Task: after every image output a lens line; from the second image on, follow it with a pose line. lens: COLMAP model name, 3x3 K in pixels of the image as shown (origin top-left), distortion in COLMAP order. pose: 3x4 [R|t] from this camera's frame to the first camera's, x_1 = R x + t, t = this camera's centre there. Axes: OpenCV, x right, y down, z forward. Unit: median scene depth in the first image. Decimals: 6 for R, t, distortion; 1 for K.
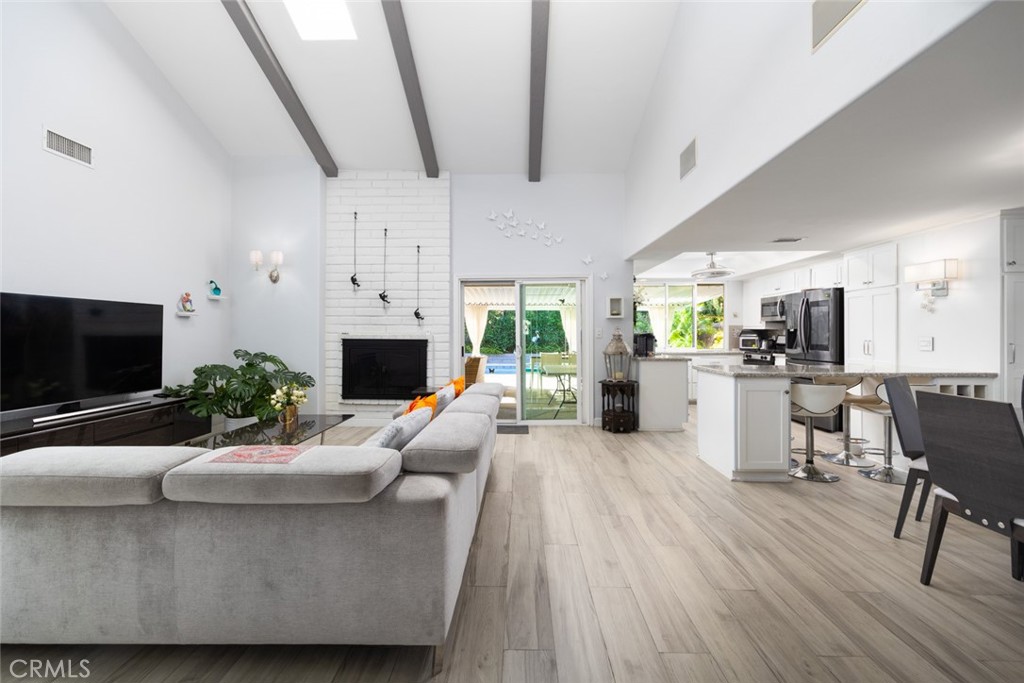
lens RADIAL K [[414.2, 0, 513.2], [0, 414.2, 334.9], [0, 0, 1]] dist [0.000836, -0.000043]
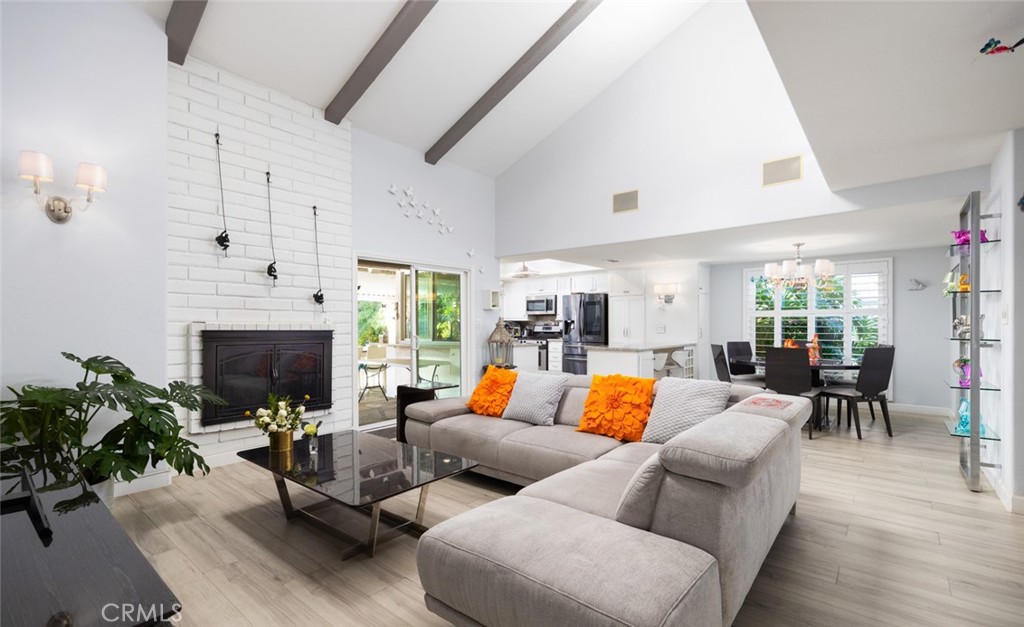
lens RADIAL K [[455.7, 0, 523.3], [0, 455.7, 332.6], [0, 0, 1]] dist [-0.001475, -0.000786]
pose [[0.613336, -0.013459, 0.789708, -0.653634], [0.005477, 0.999903, 0.012787, 0.005999], [-0.789803, -0.003517, 0.613350, 0.188148]]
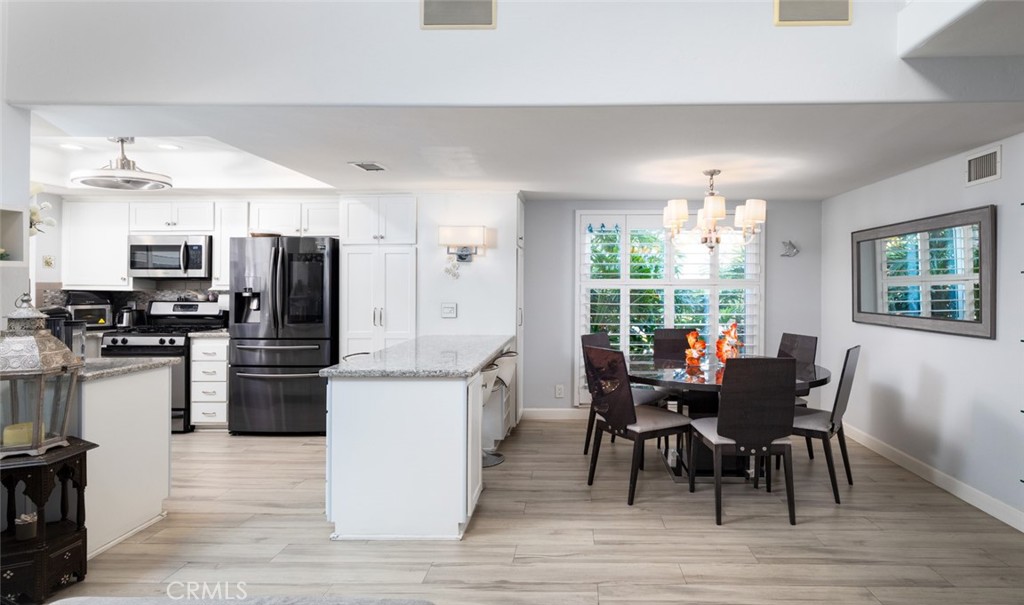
lens RADIAL K [[571.3, 0, 564.2], [0, 571.3, 283.7], [0, 0, 1]] dist [0.003337, 0.001295]
pose [[-0.002060, 0.005265, 0.999984, -0.221263], [0.001776, 0.999985, -0.005261, -0.023274], [-0.999996, 0.001765, -0.002069, 0.528373]]
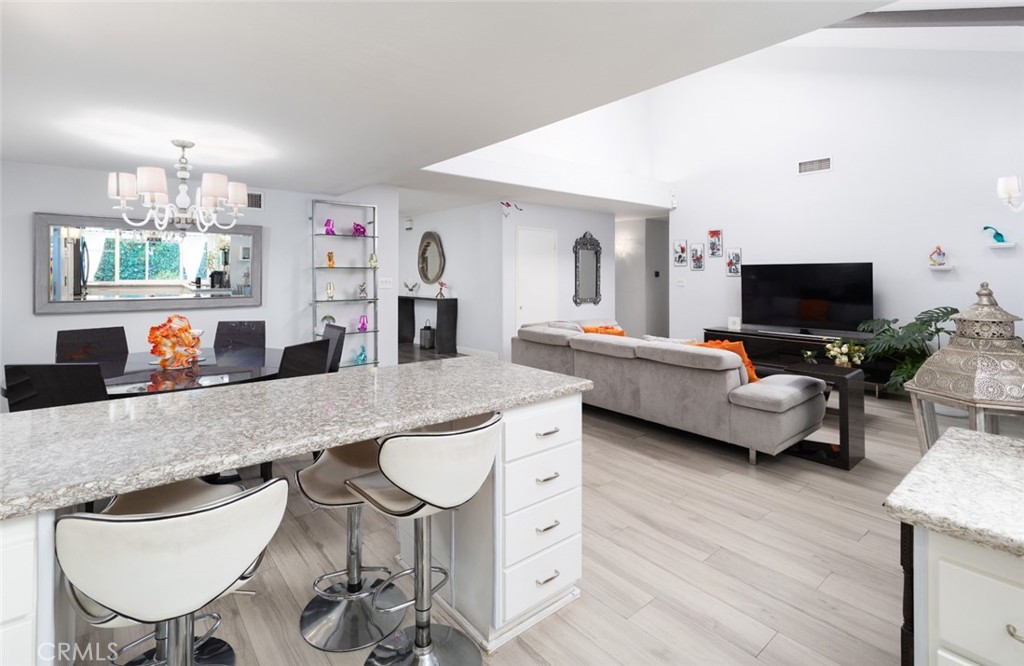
lens RADIAL K [[471.6, 0, 508.8], [0, 471.6, 332.9], [0, 0, 1]] dist [-0.000192, 0.000162]
pose [[-0.749640, 0.078261, -0.657202, 0.637372], [-0.005146, 0.992265, 0.124032, -0.026111], [0.661826, 0.096361, -0.743439, 1.022854]]
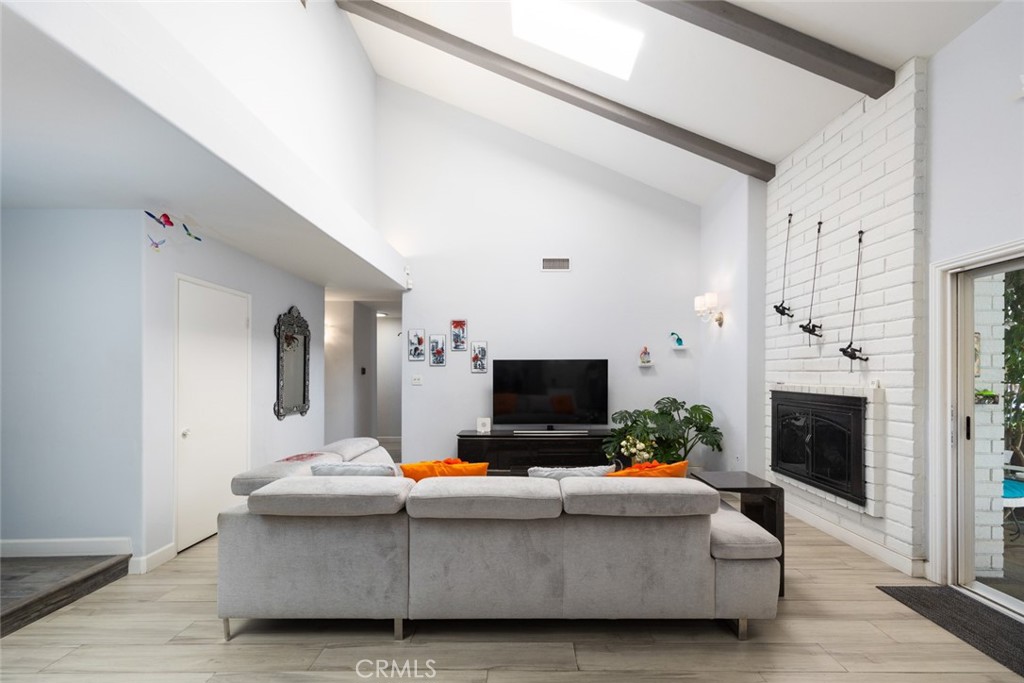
lens RADIAL K [[414.2, 0, 503.0], [0, 414.2, 379.5], [0, 0, 1]] dist [0.000836, -0.000043]
pose [[0.013004, 0.010472, -0.999861, 0.333568], [-0.001989, 0.999943, 0.010447, -0.017137], [0.999913, 0.001853, 0.013024, 0.505409]]
